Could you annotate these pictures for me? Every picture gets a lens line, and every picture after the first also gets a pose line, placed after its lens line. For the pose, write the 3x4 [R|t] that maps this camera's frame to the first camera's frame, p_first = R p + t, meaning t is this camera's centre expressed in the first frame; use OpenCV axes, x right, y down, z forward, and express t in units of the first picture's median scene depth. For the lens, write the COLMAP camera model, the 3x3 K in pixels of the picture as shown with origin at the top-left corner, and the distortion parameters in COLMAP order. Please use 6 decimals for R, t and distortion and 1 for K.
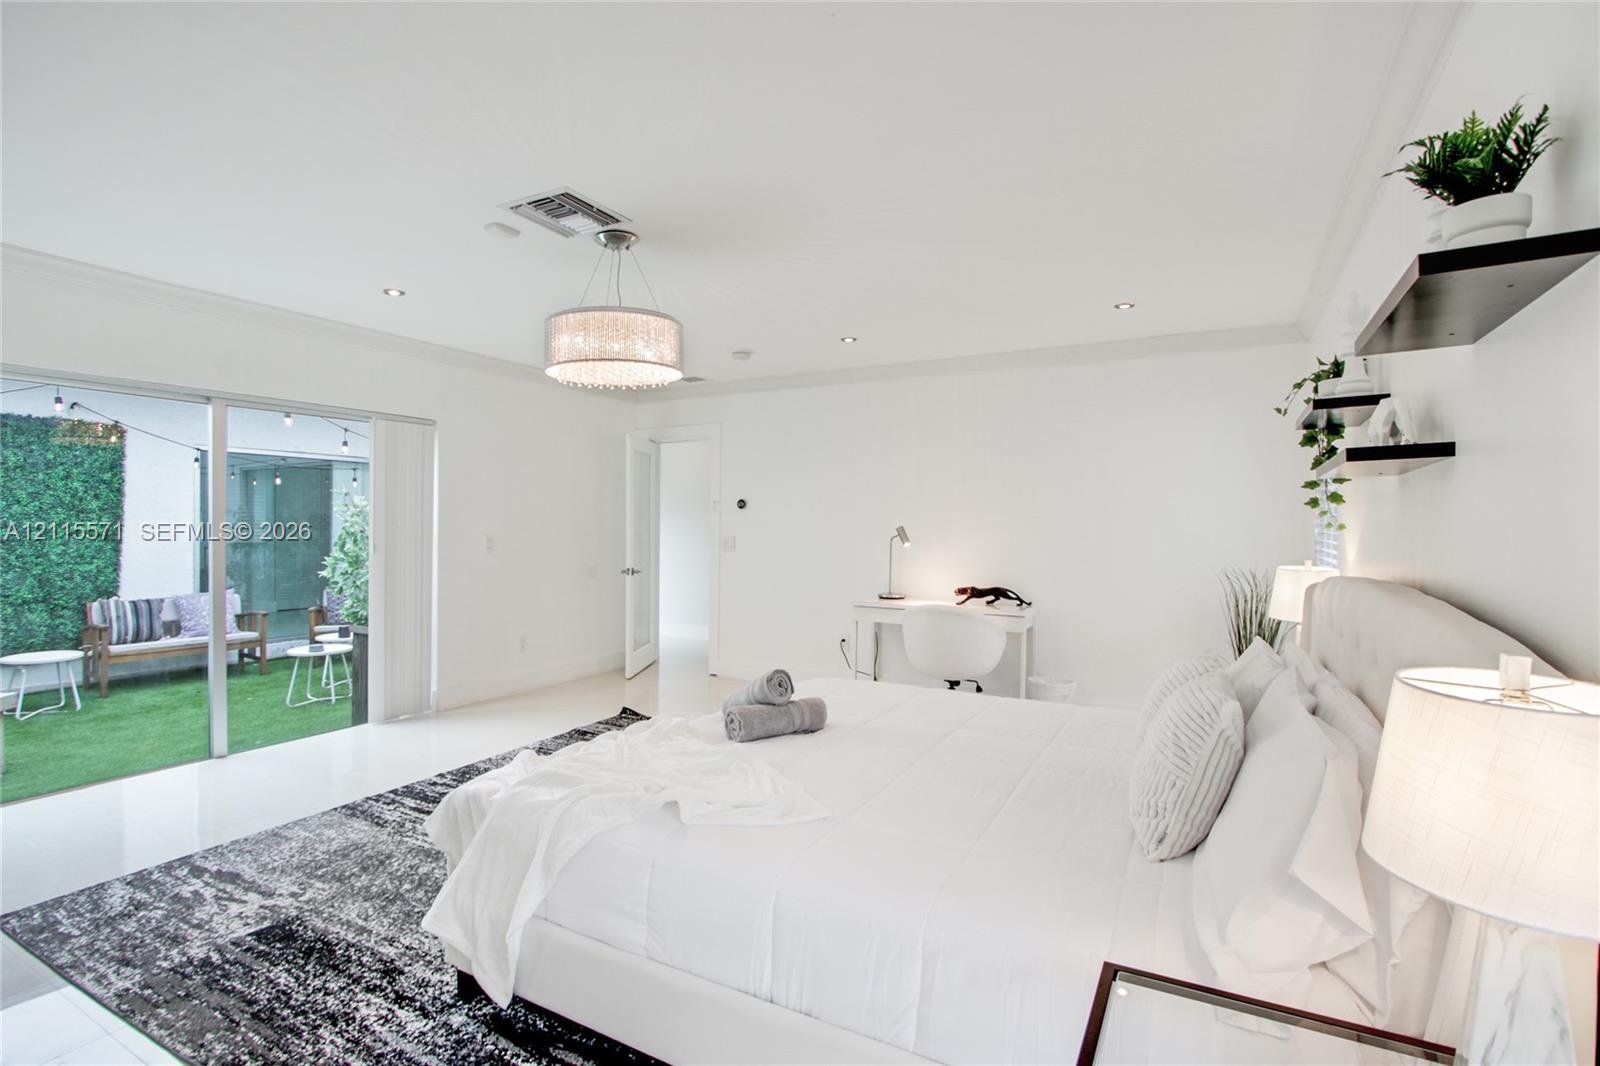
lens RADIAL K [[760.1, 0, 803.1], [0, 760.1, 530.3], [0, 0, 1]] dist [-0.023180, 0.005631]
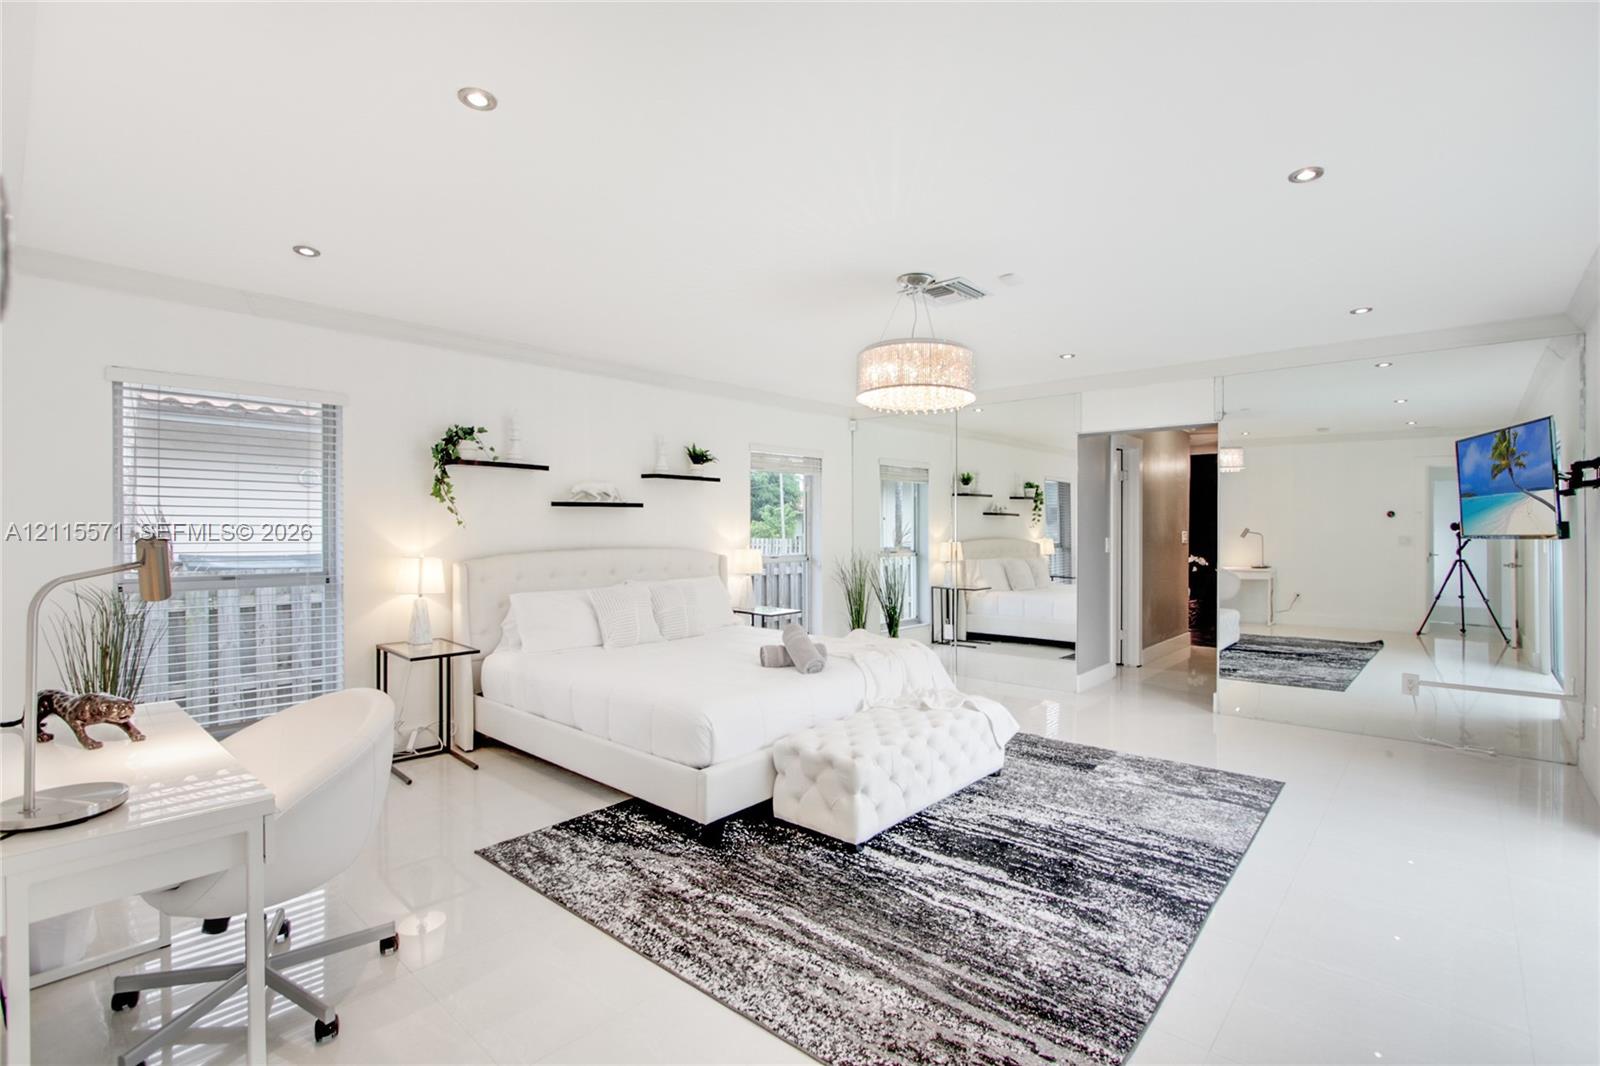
lens RADIAL K [[760.1, 0, 800.6], [0, 760.1, 536.1], [0, 0, 1]] dist [-0.023180, 0.005631]
pose [[-0.970212, 0.002230, 0.242248, -0.417404], [0.001282, 0.999991, -0.004074, 0.004802], [-0.242255, -0.003642, -0.970206, 2.438631]]
